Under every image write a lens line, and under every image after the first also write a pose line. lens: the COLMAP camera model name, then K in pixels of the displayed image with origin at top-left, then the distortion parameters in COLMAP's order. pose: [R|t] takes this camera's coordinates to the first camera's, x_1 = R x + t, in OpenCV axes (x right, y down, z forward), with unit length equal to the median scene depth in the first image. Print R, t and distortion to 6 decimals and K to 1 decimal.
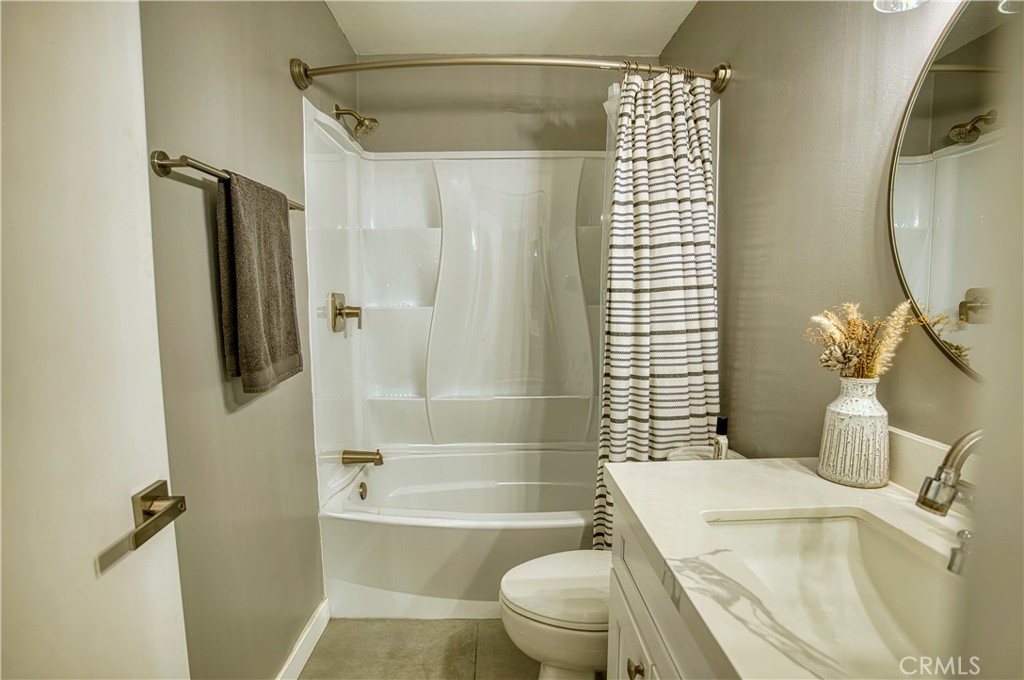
lens RADIAL K [[483.9, 0, 513.9], [0, 483.9, 342.9], [0, 0, 1]] dist [-0.083157, 0.036829]
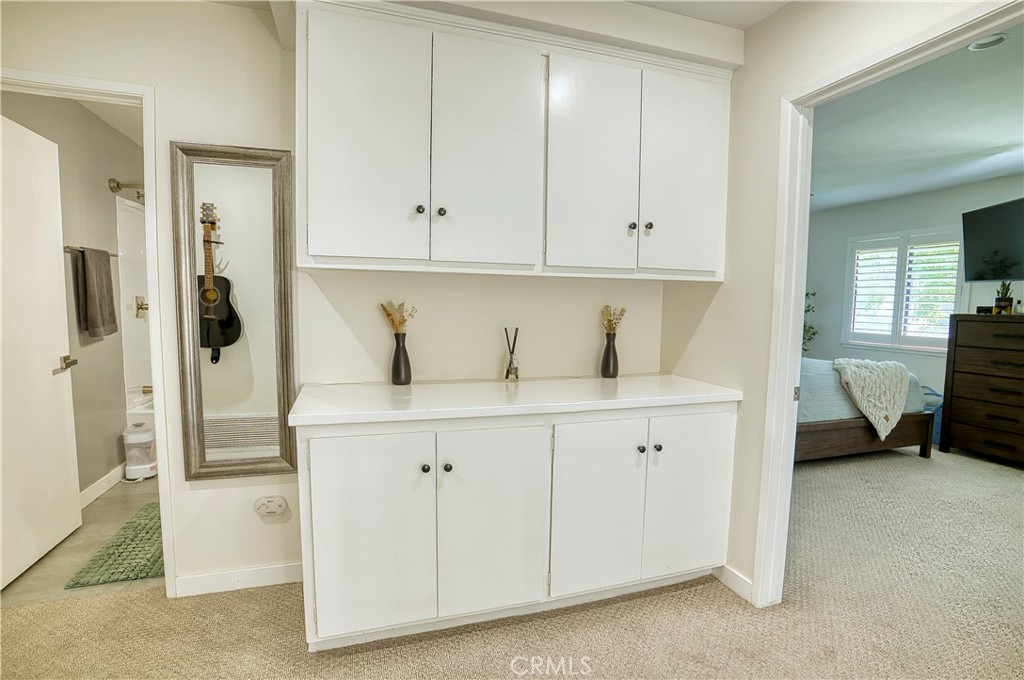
lens RADIAL K [[497.3, 0, 506.3], [0, 497.3, 345.3], [0, 0, 1]] dist [-0.081734, 0.030000]
pose [[0.961775, -0.008131, 0.273720, 0.587595], [0.010243, 0.999928, -0.006287, 0.134227], [-0.273649, 0.008850, 0.961789, -1.391888]]
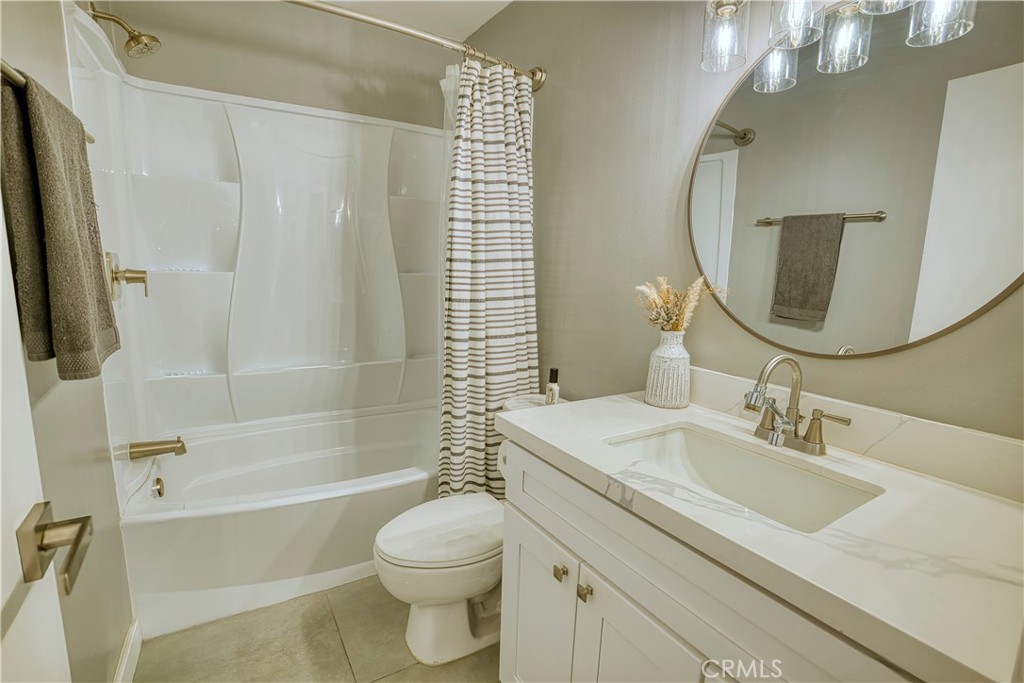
lens RADIAL K [[465.5, 0, 499.5], [0, 465.5, 341.5], [0, 0, 1]] dist [-0.085087, 0.033930]
pose [[0.874293, -0.045193, 0.483290, -0.220325], [0.012241, 0.997392, 0.071123, 0.000781], [-0.485244, -0.056267, 0.872566, 0.028753]]
